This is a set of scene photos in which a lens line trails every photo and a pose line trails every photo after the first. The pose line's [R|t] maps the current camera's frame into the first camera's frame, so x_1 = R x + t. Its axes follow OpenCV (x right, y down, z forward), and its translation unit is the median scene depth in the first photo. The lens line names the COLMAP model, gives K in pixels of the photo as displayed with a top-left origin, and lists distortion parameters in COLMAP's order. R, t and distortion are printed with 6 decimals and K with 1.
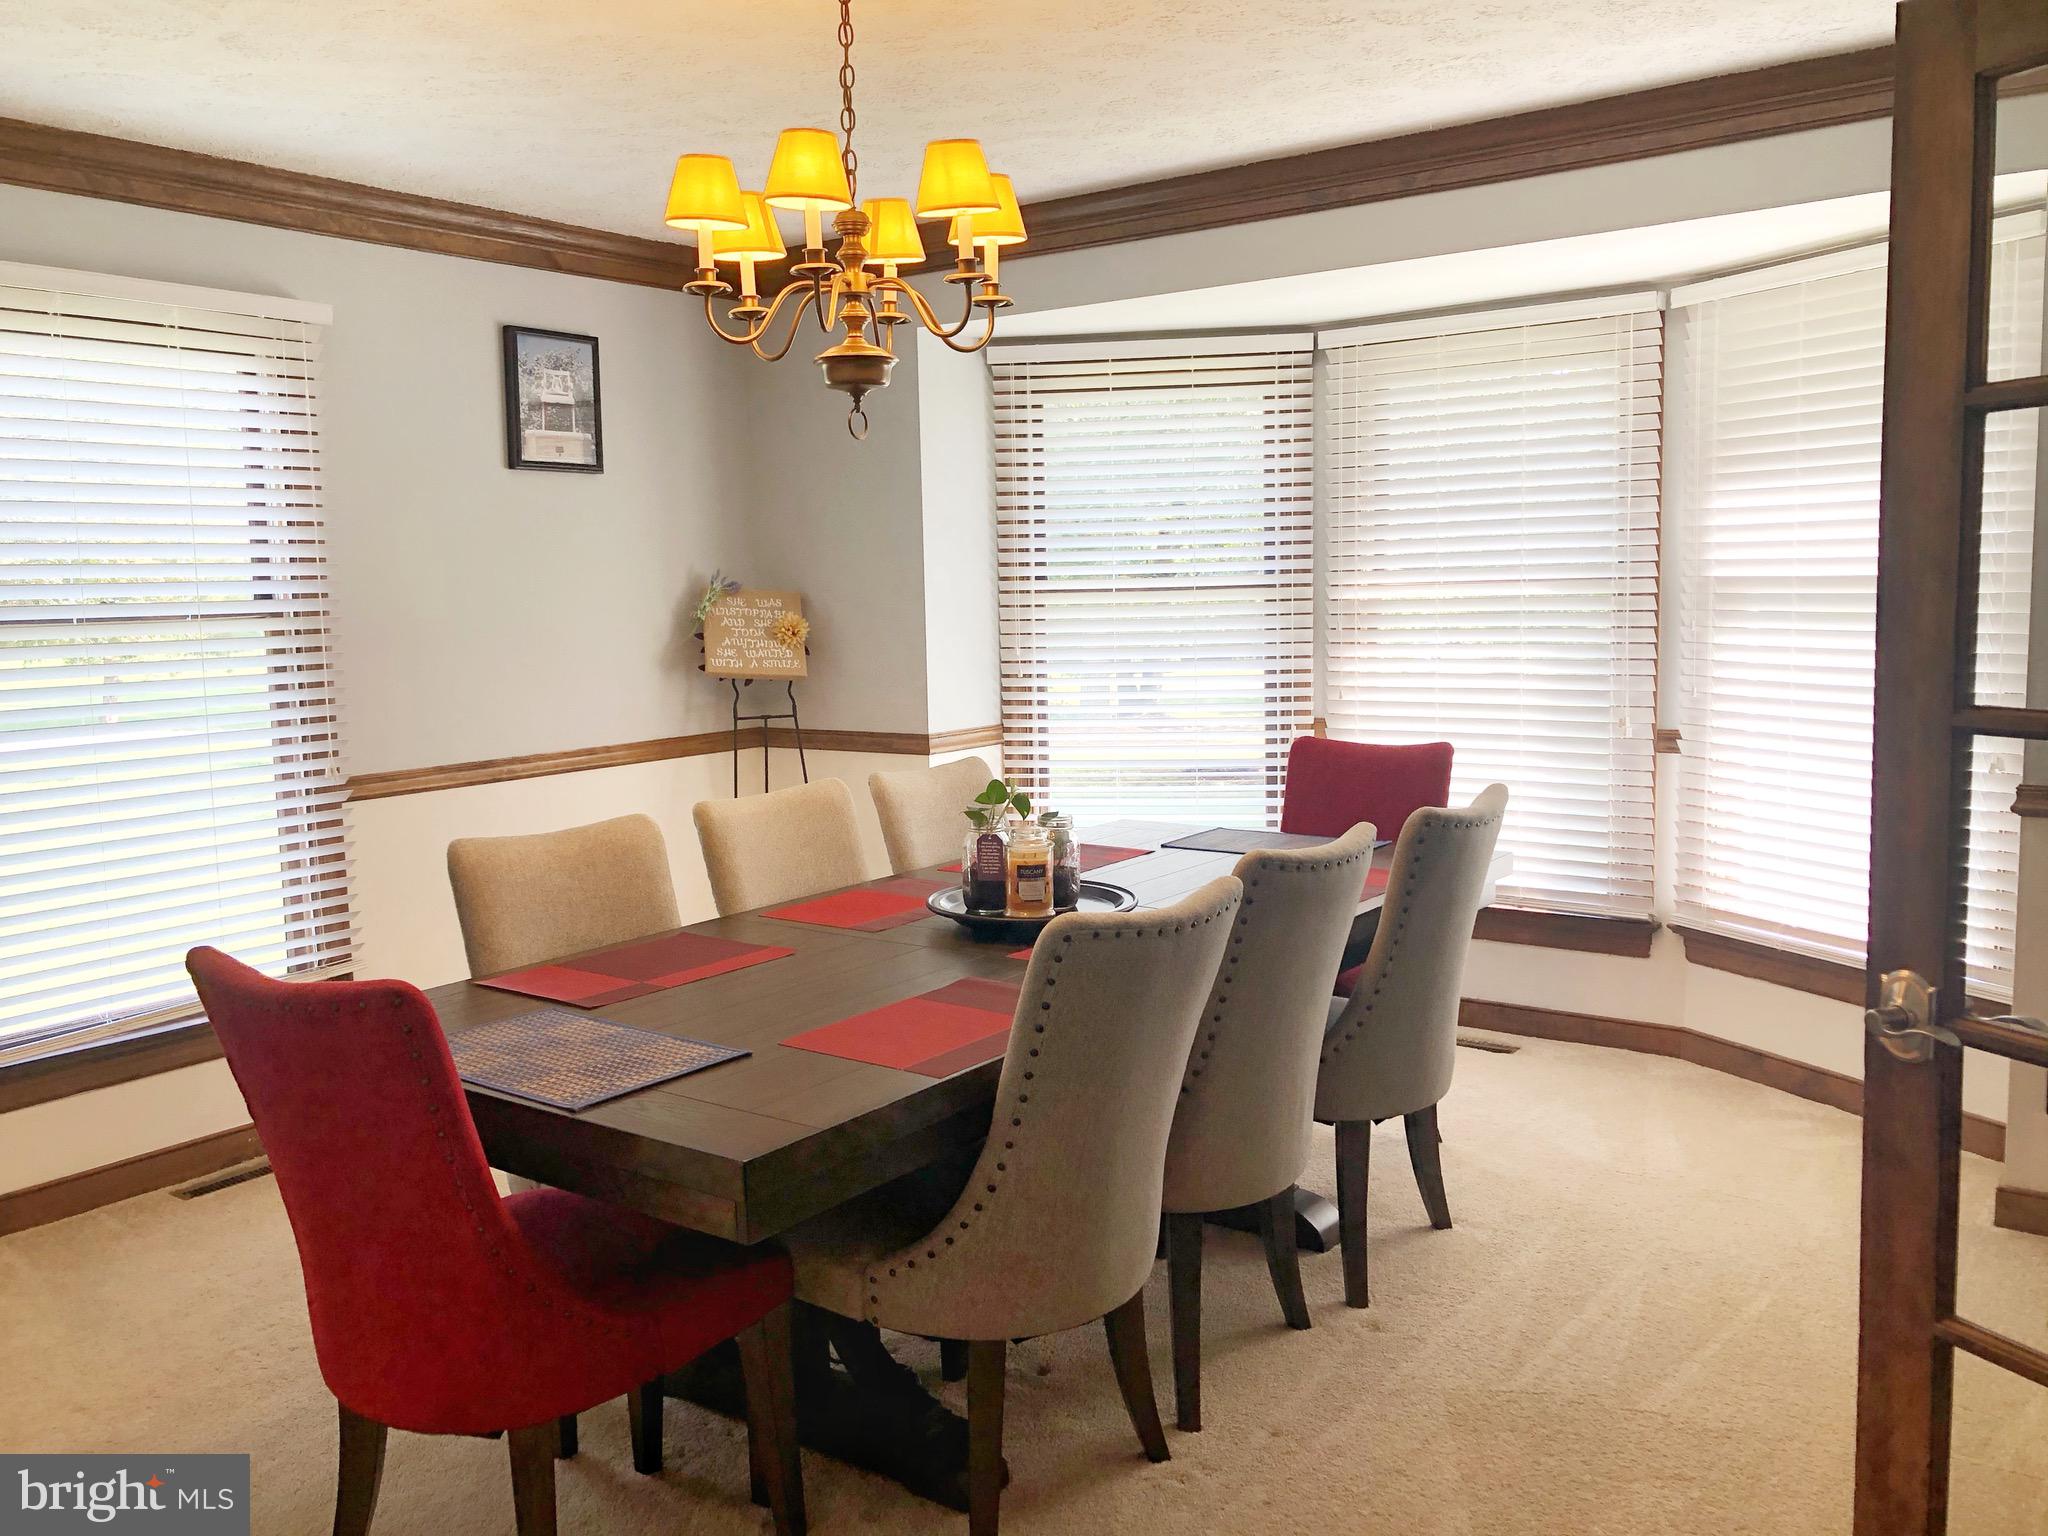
lens RADIAL K [[1672.6, 0, 1024.0], [0, 1672.6, 768.0], [0, 0, 1]] dist [-0.004325, -0.009545]
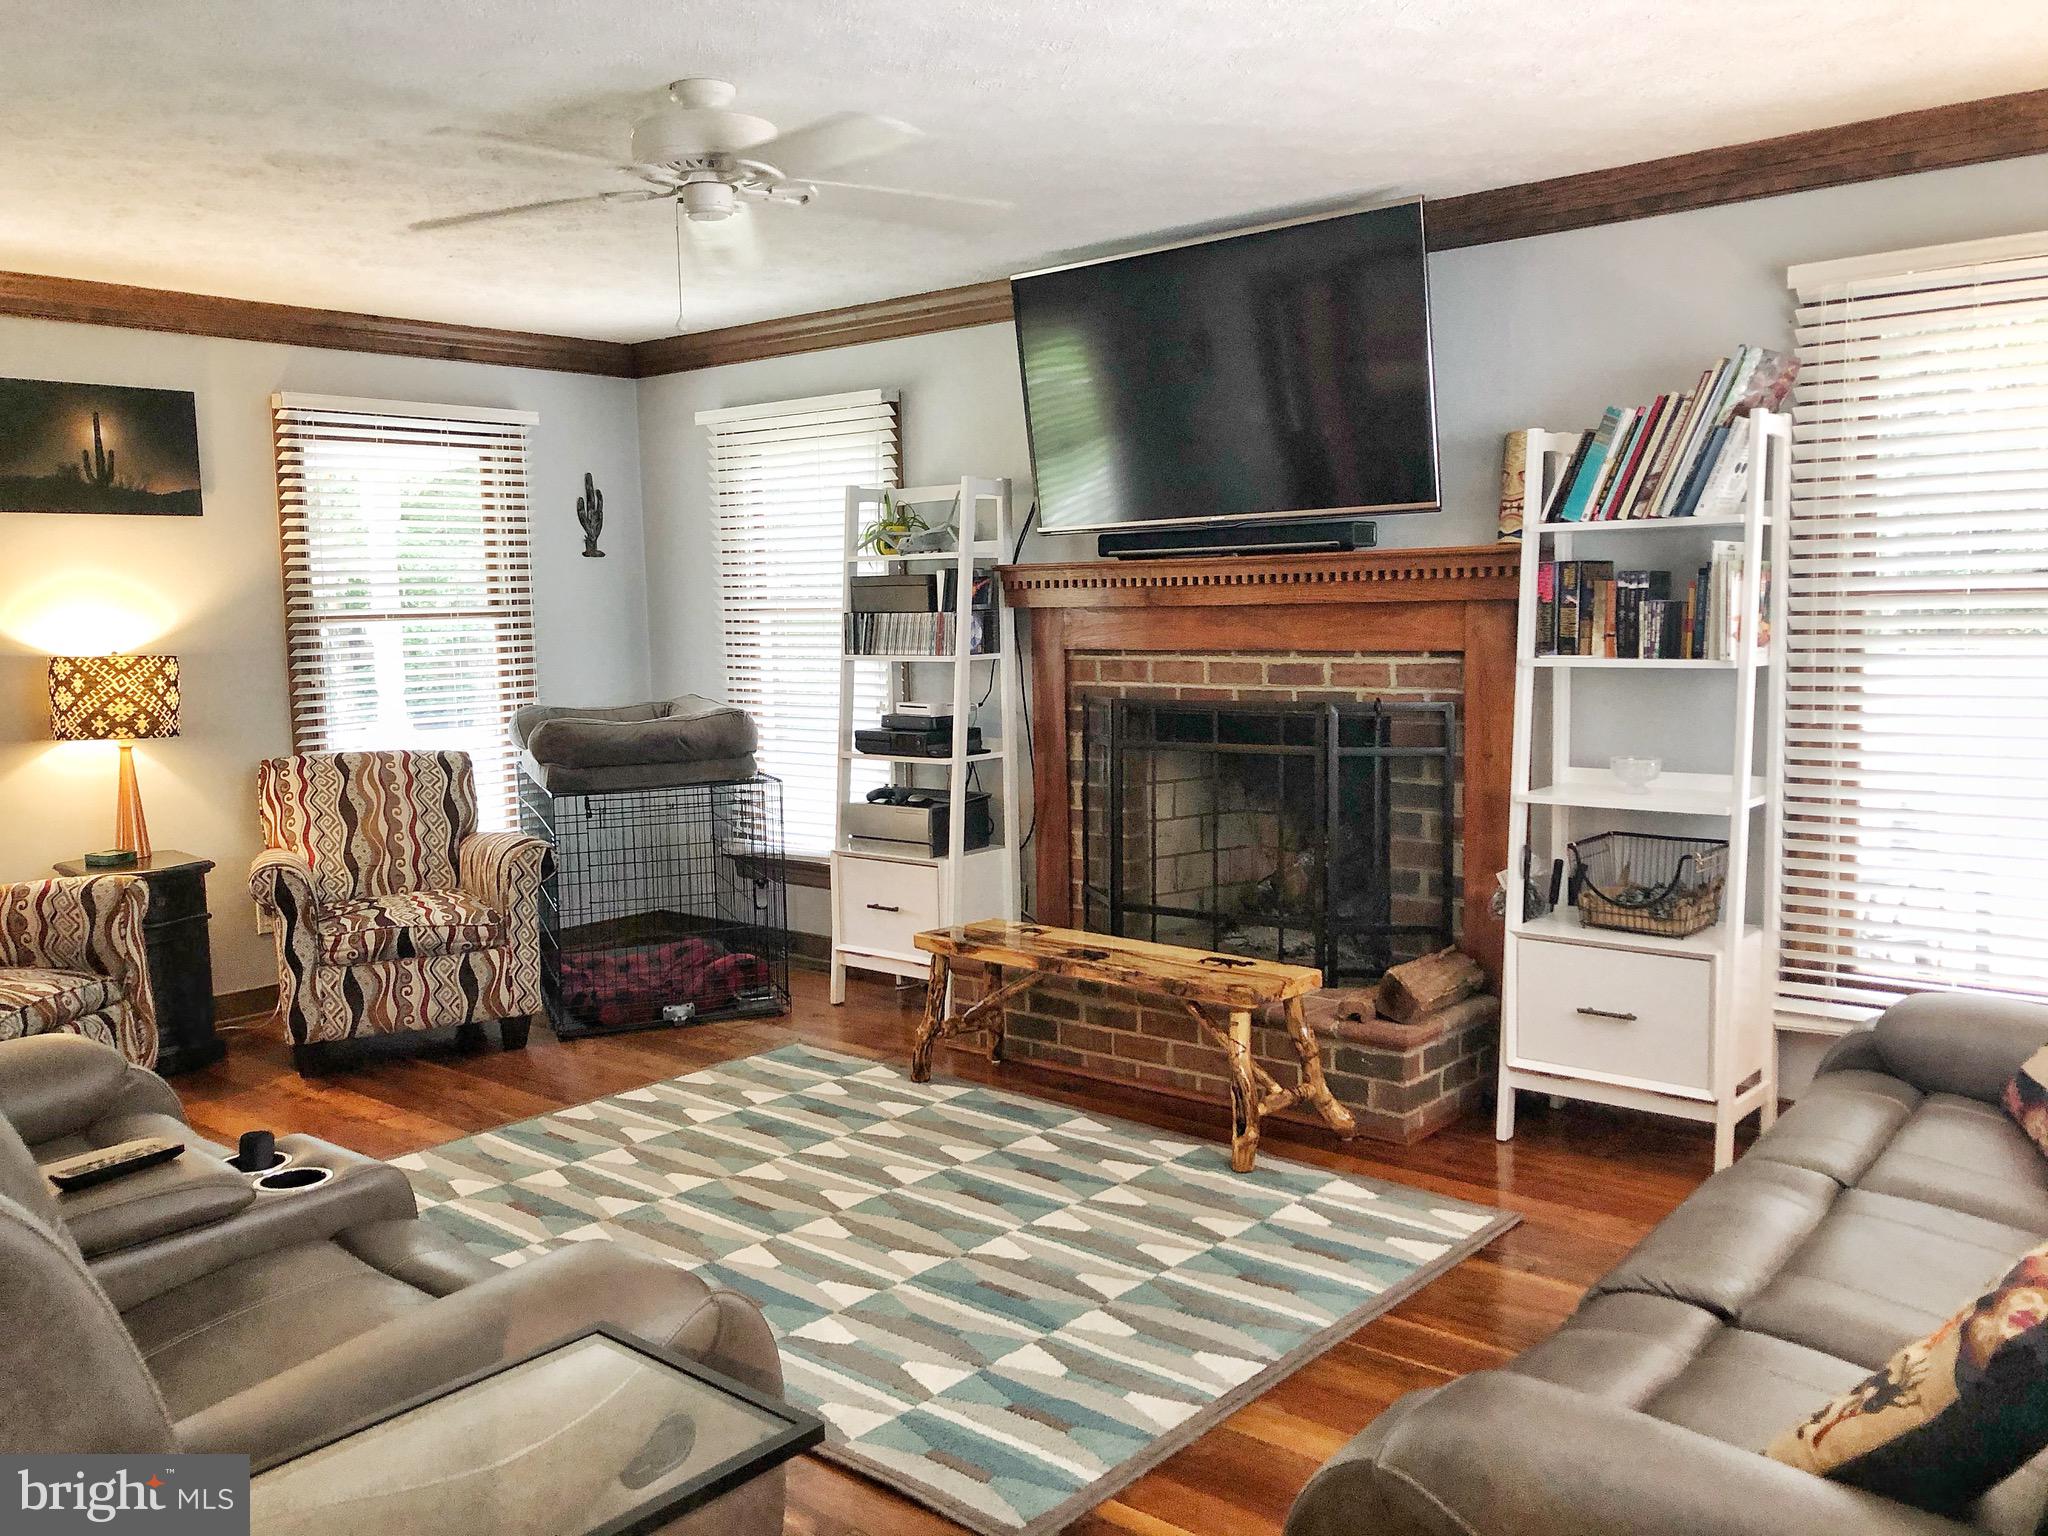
lens RADIAL K [[1672.6, 0, 1024.0], [0, 1672.6, 768.0], [0, 0, 1]] dist [-0.004325, -0.009545]
pose [[0.388334, 0.111670, -0.914727, 1.164228], [-0.092769, 0.992325, 0.081760, -0.120386], [0.916837, 0.053109, 0.395713, 0.827459]]
